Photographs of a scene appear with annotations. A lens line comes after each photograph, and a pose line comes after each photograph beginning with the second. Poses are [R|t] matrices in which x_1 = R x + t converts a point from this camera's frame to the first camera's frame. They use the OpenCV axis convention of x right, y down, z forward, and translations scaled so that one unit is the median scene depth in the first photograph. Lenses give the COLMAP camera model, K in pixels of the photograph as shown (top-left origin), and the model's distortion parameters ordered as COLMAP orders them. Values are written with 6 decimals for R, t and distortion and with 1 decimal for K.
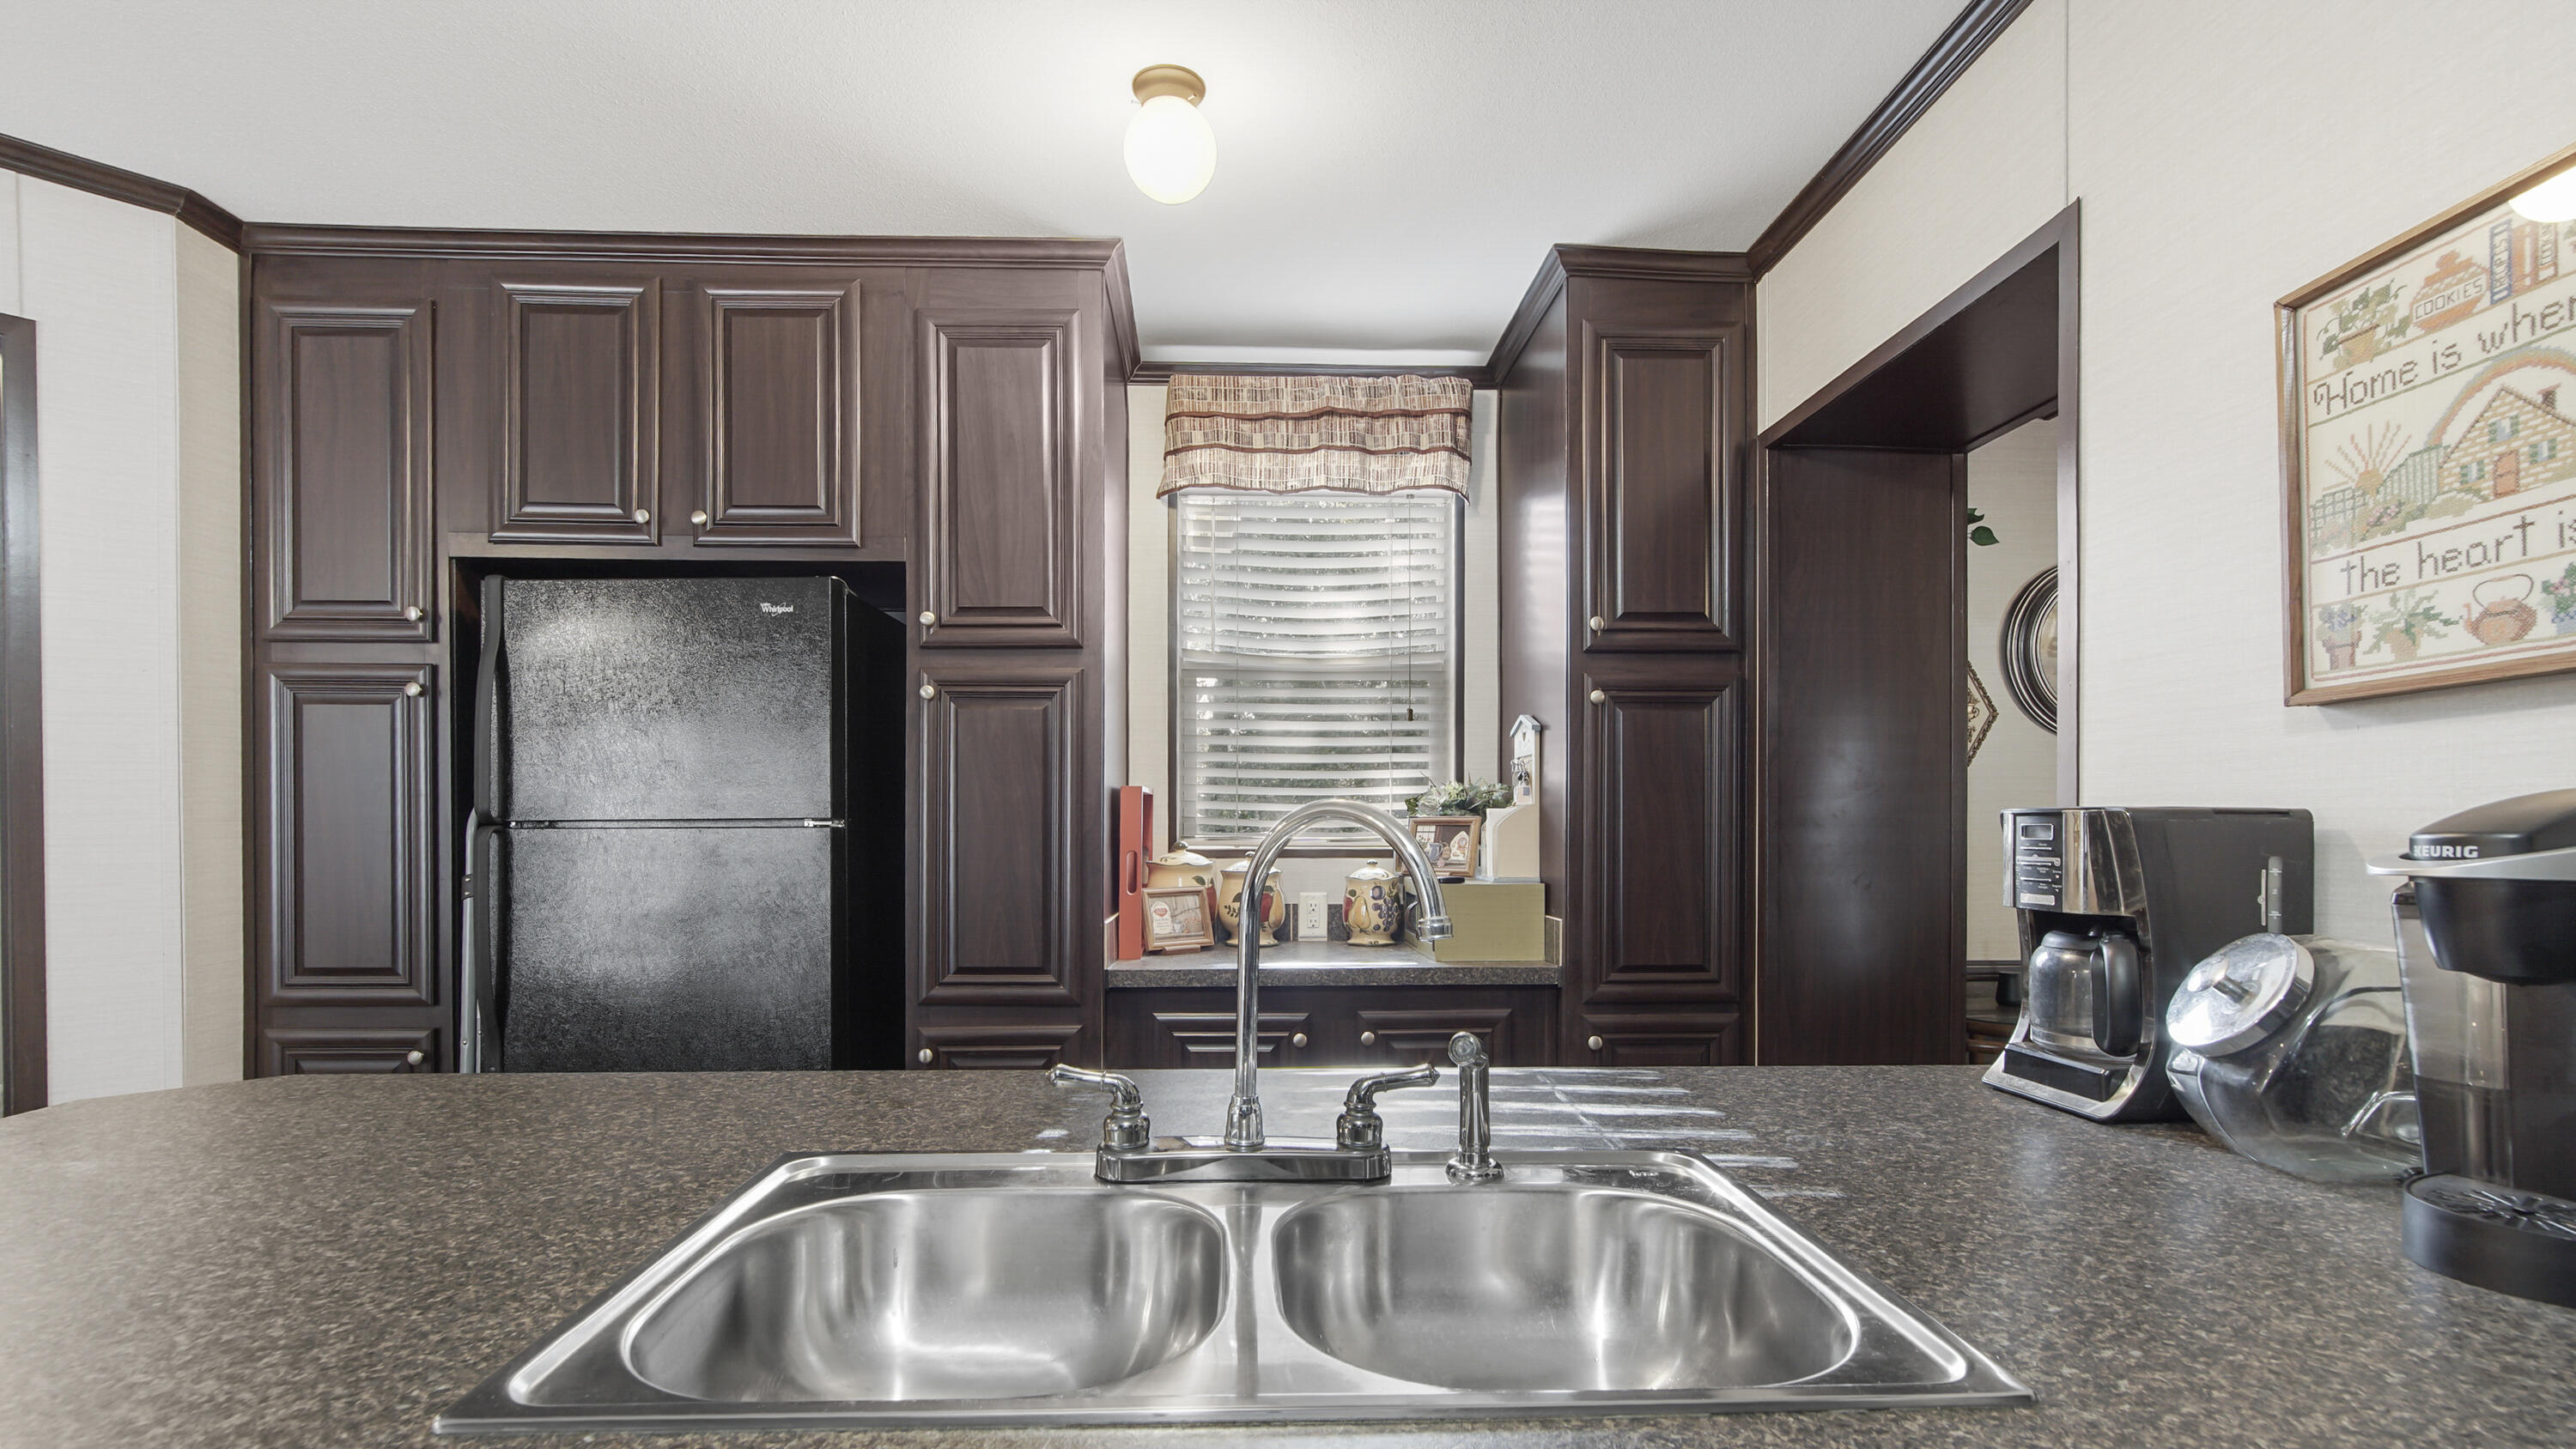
lens RADIAL K [[1198.2, 0, 1284.8], [0, 1198.2, 803.1], [0, 0, 1]] dist [0.027924, 0.000193]
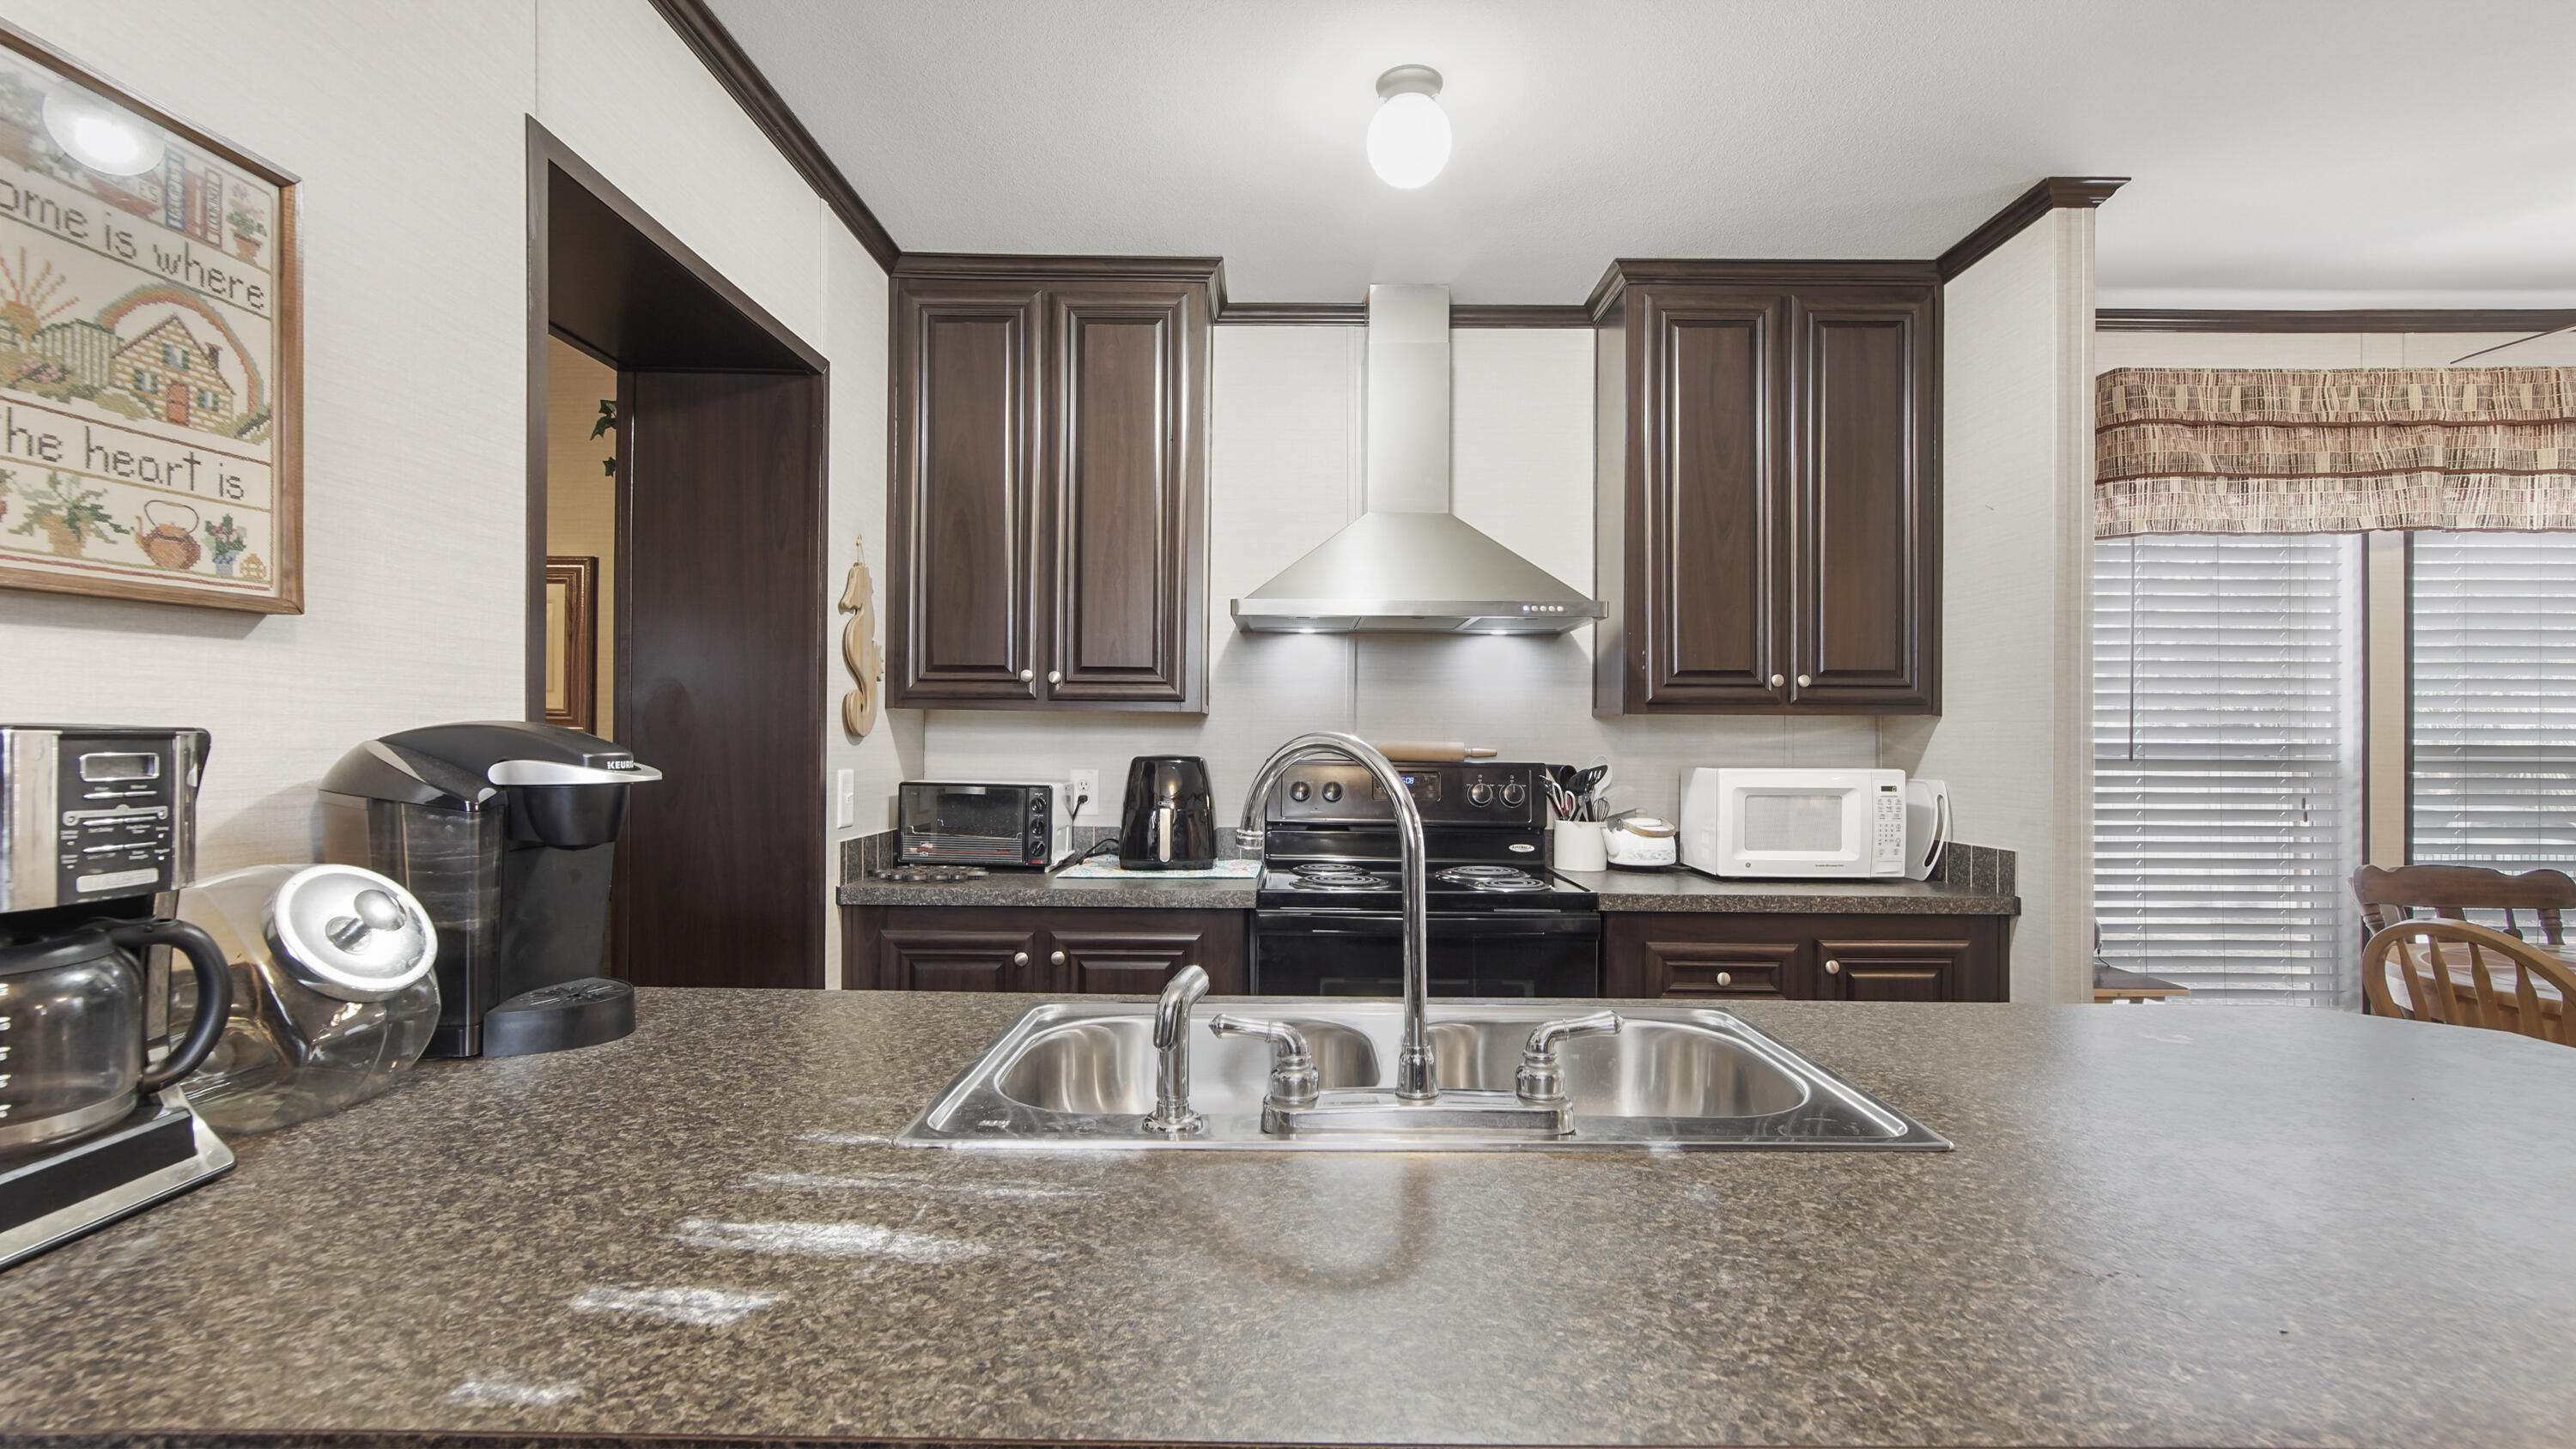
lens RADIAL K [[1154.2, 0, 1288.0], [0, 1154.2, 724.5], [0, 0, 1]] dist [-0.001200, -0.000018]
pose [[-0.998862, -0.005026, 0.047425, 0.026098], [-0.006299, 0.999623, -0.026725, 0.016576], [-0.047273, -0.026994, -0.998517, 1.740282]]
